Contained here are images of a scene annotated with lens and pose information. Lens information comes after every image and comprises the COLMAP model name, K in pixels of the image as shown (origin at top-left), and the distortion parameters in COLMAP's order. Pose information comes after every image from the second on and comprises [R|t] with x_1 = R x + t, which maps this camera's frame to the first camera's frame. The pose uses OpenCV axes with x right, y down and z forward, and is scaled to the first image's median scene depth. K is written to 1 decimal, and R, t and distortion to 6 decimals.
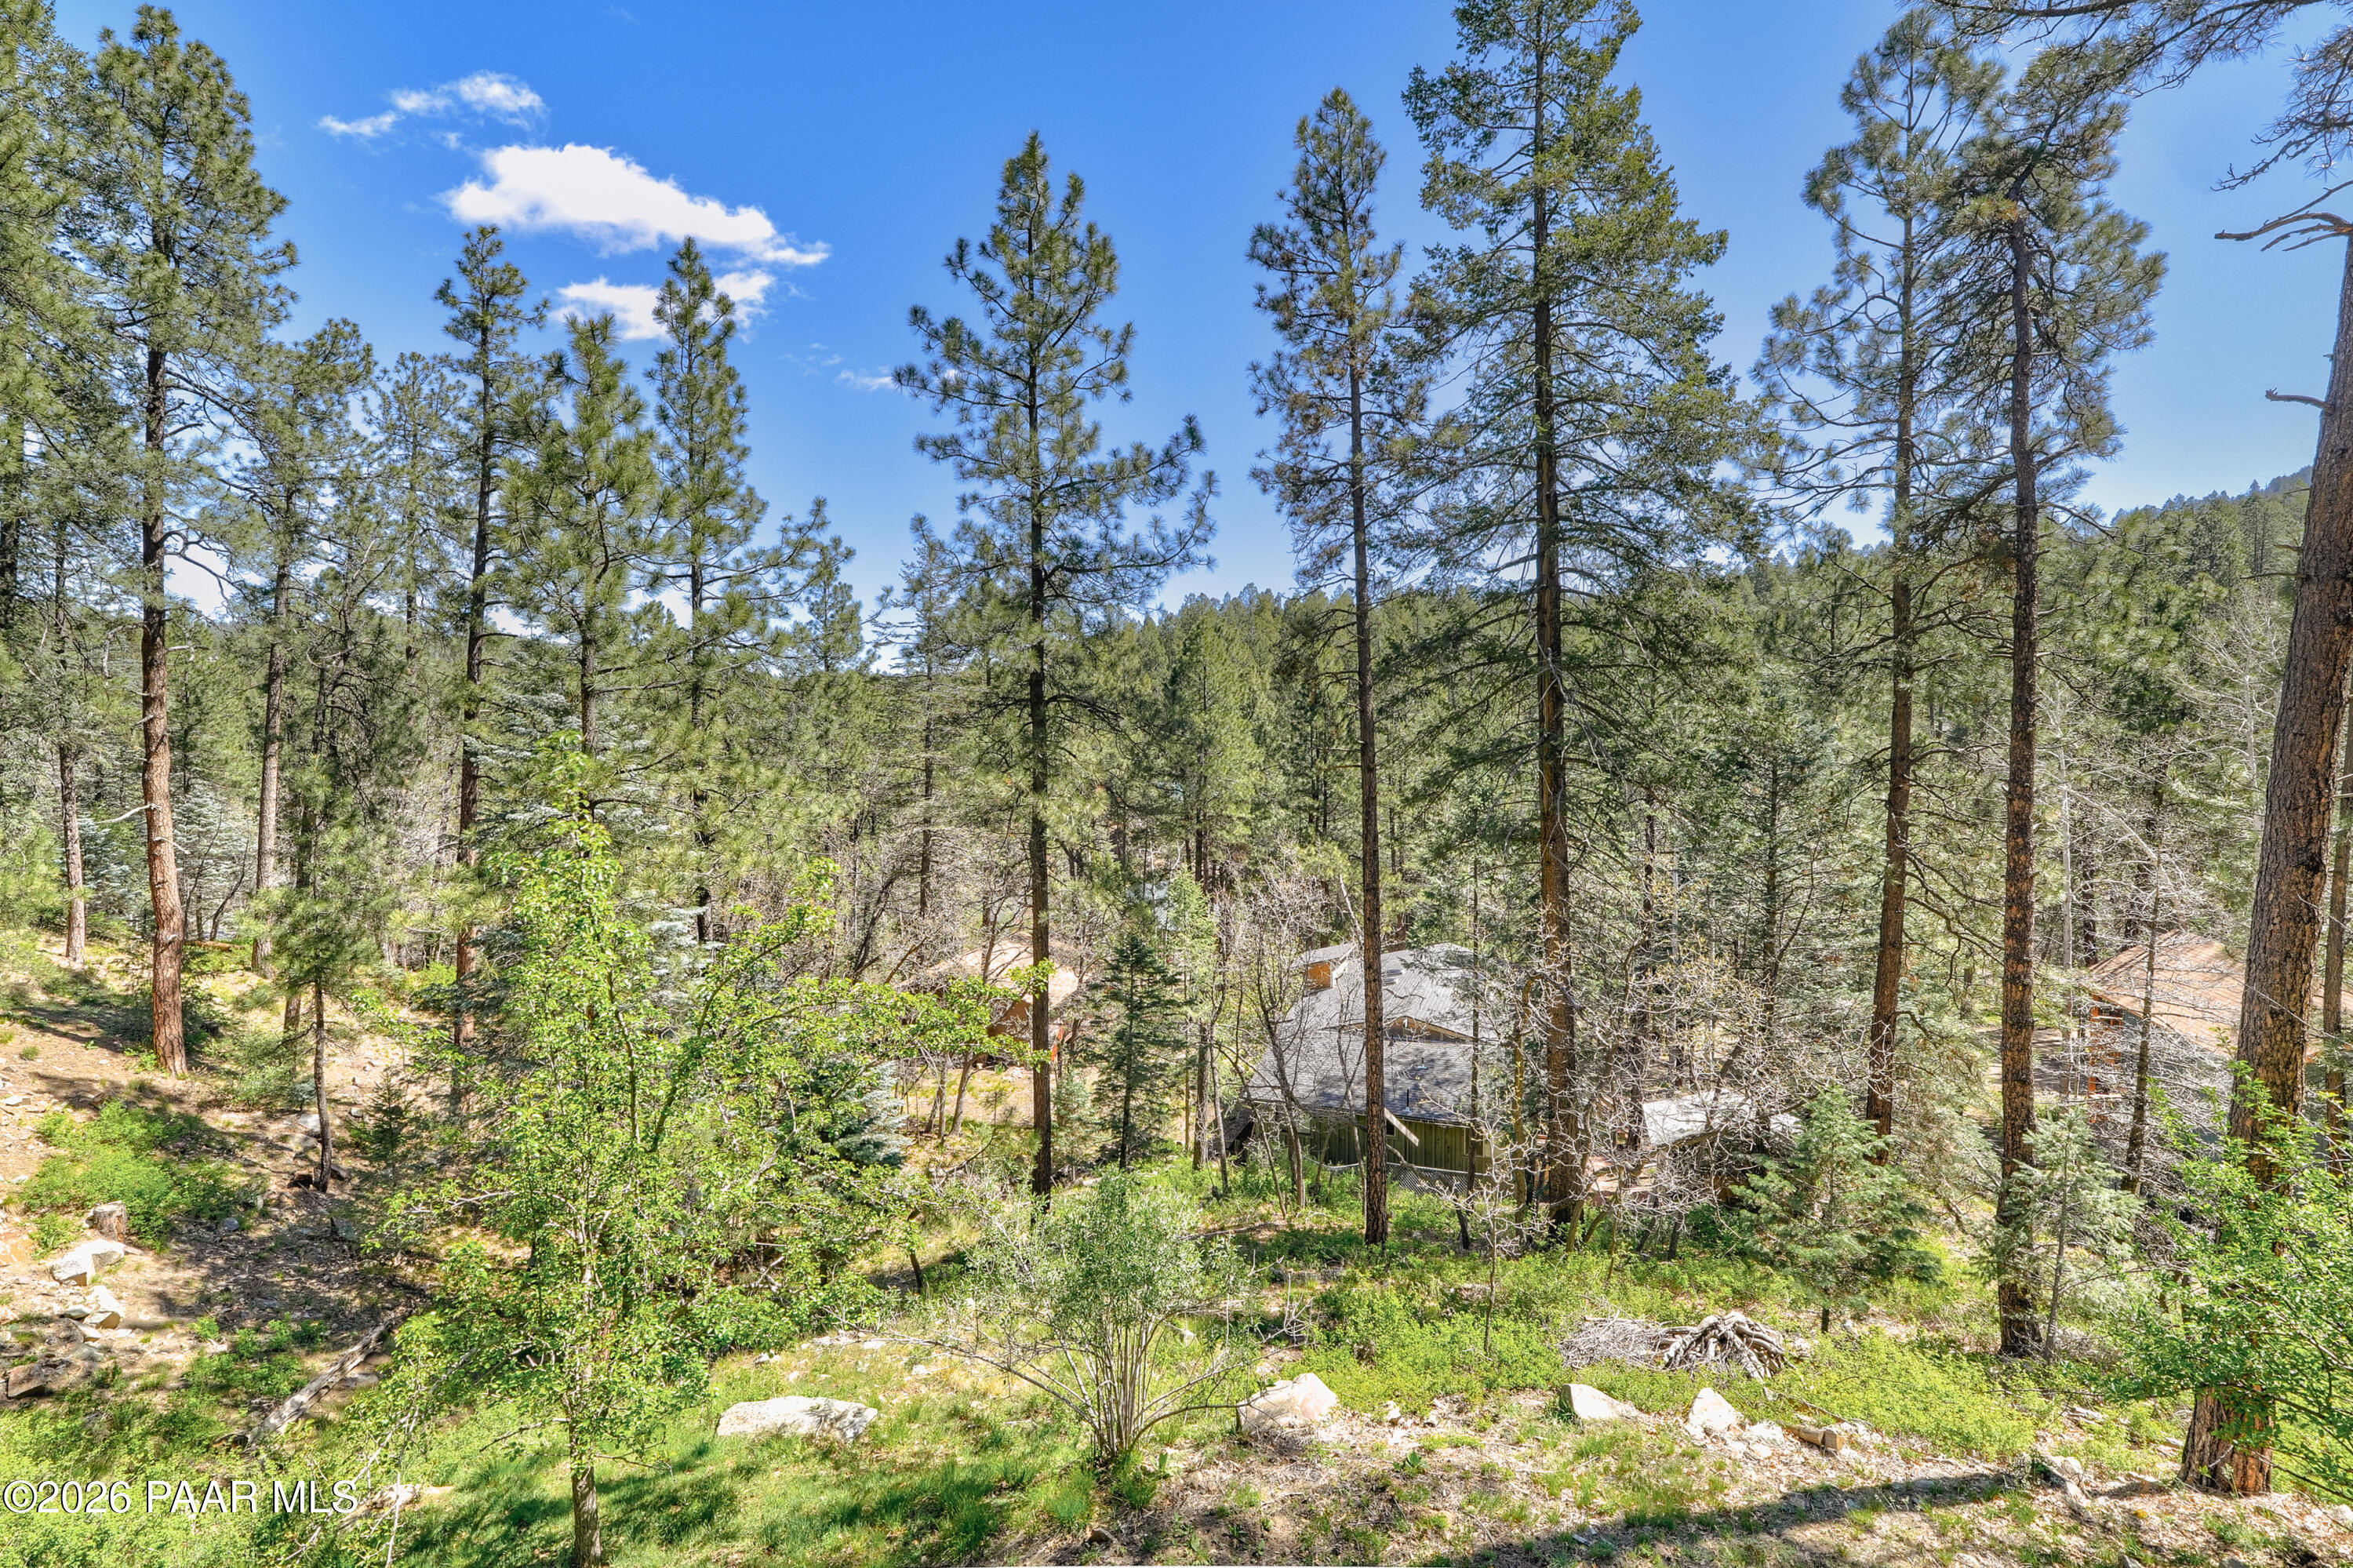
lens RADIAL K [[1067.7, 0, 1182.5], [0, 1067.7, 779.1], [0, 0, 1]] dist [0.000703, 0.000105]
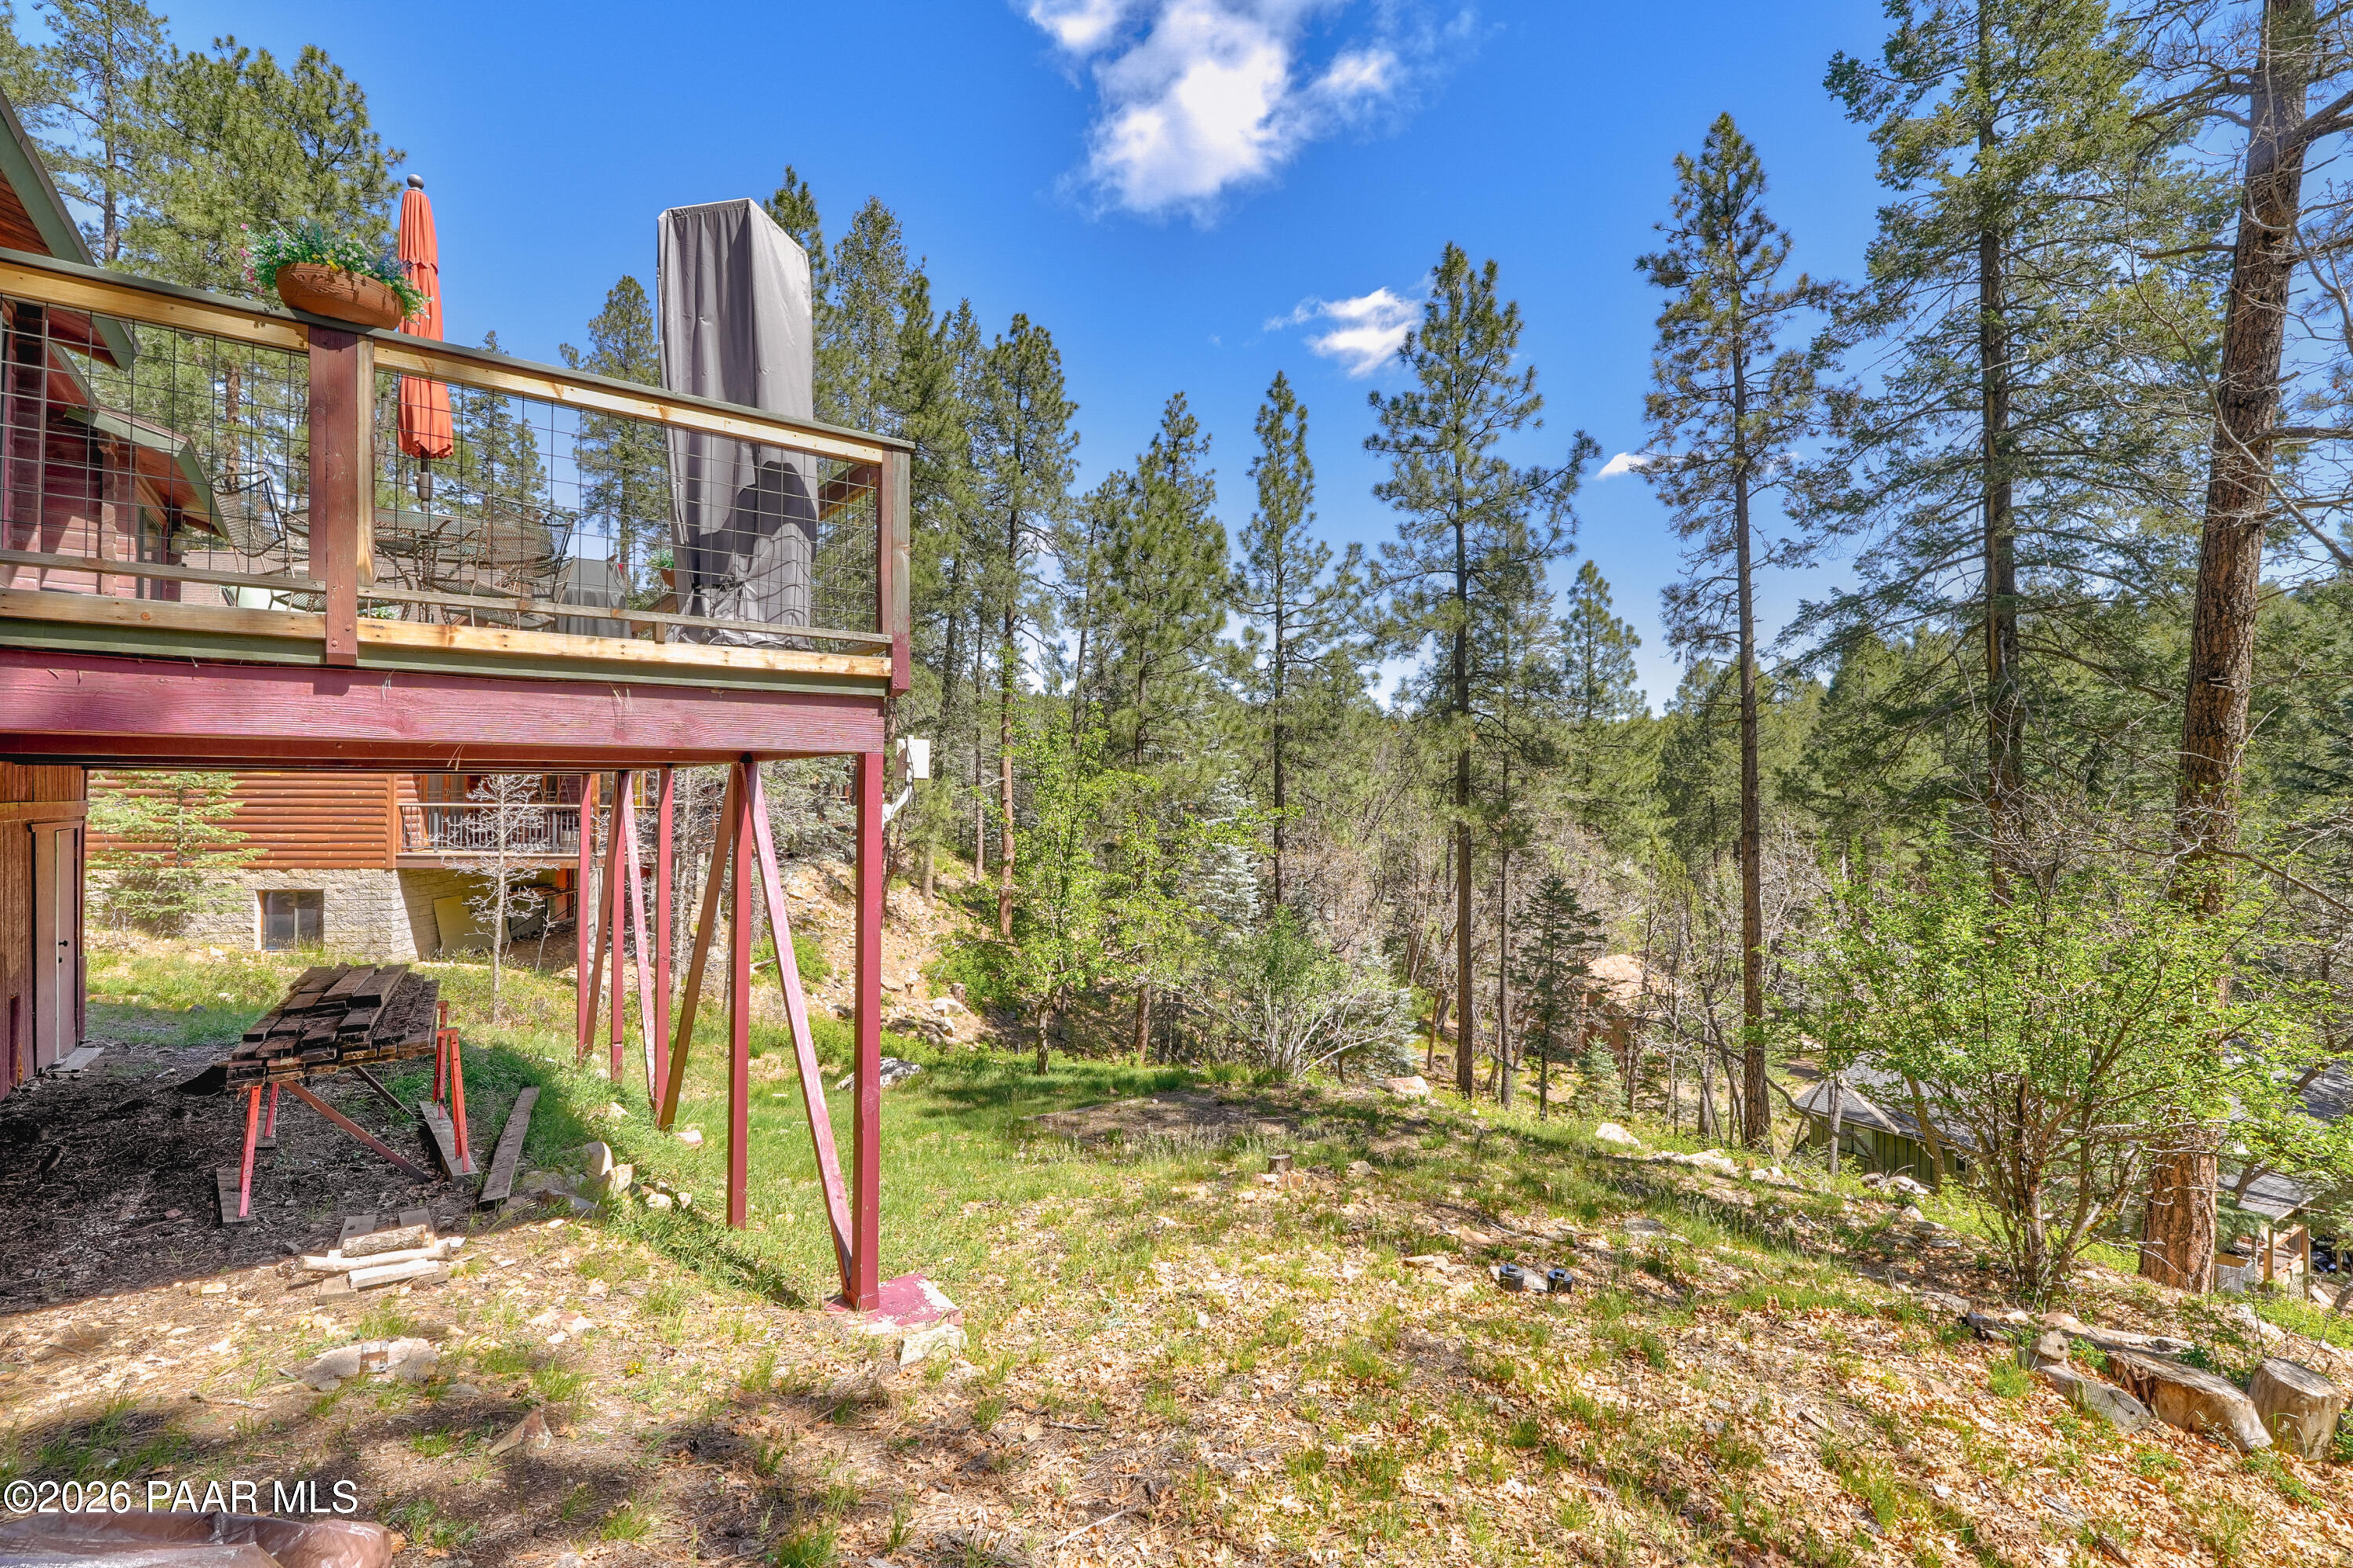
lens RADIAL K [[1067.7, 0, 1170.5], [0, 1067.7, 778.6], [0, 0, 1]] dist [0.000703, 0.000105]
pose [[0.780037, 0.001242, -0.625732, 0.374276], [-0.030971, 0.998849, -0.036626, 0.099698], [0.624966, 0.047949, 0.779178, -0.186110]]
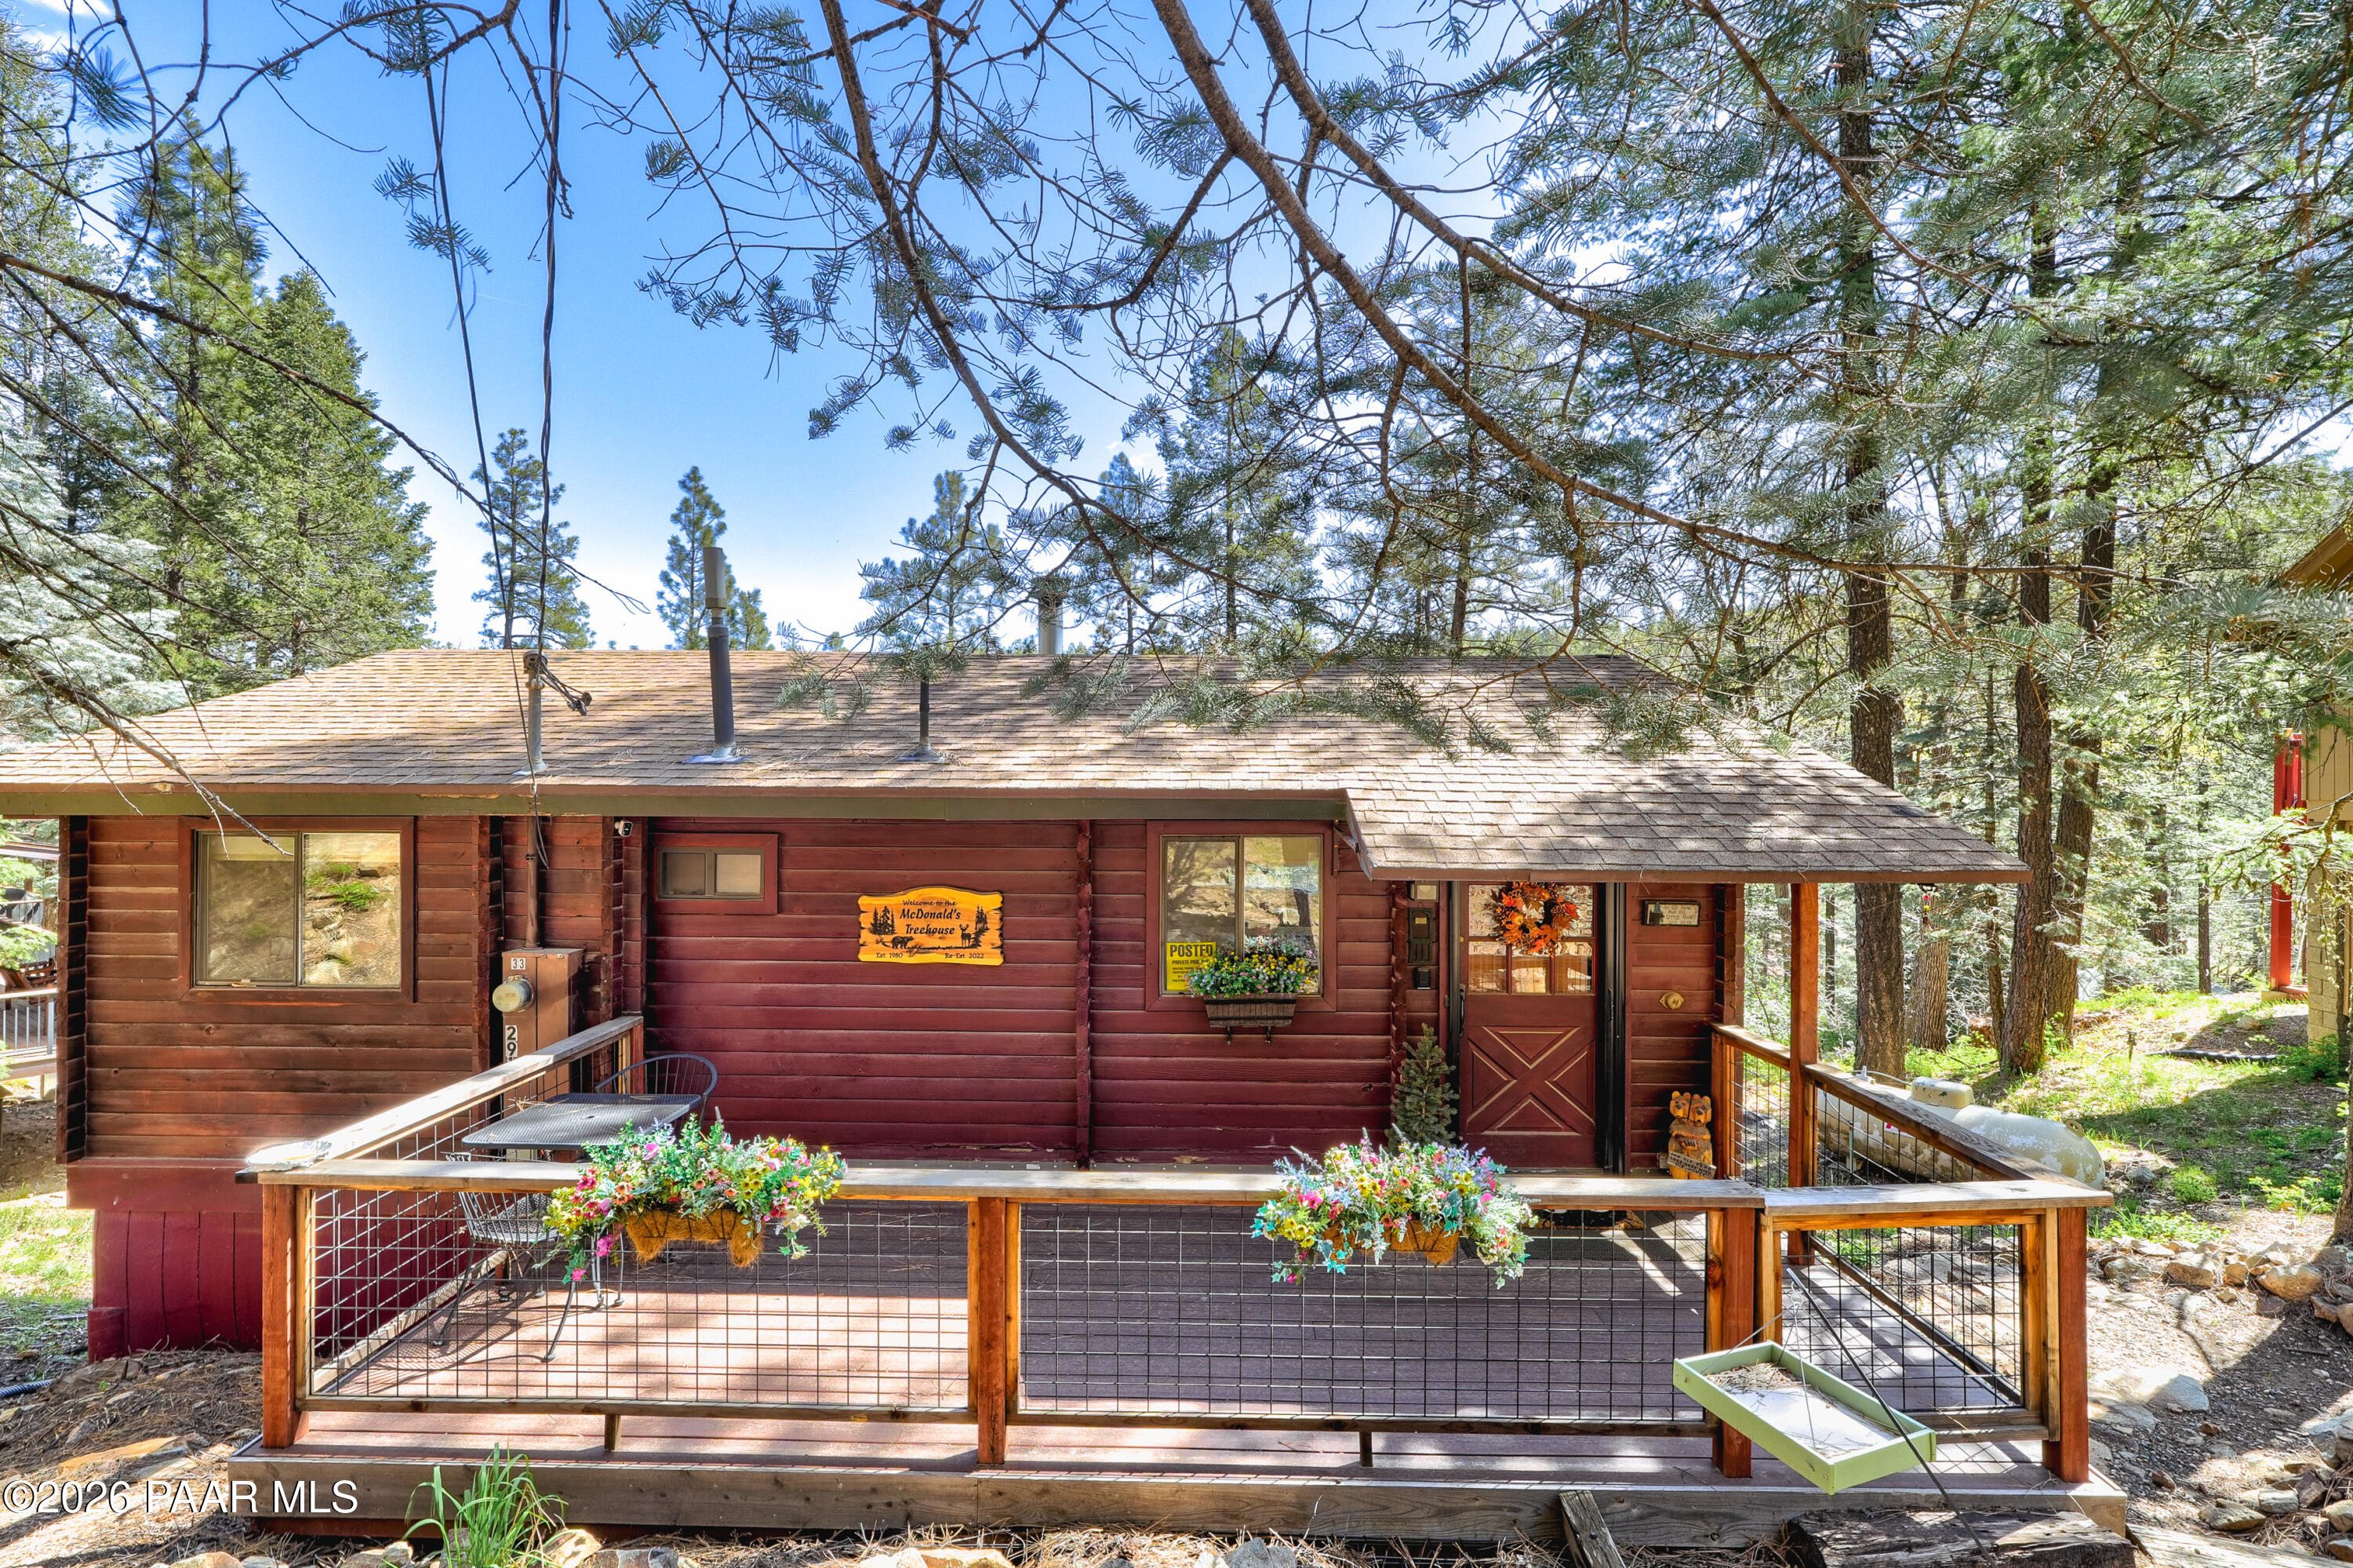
lens RADIAL K [[1067.7, 0, 1180.2], [0, 1067.7, 771.1], [0, 0, 1]] dist [0.000703, 0.000105]
pose [[0.977112, 0.010578, 0.212462, -0.136756], [-0.003224, 0.999385, -0.034931, -0.035974], [-0.212701, 0.033446, 0.976545, -0.746993]]
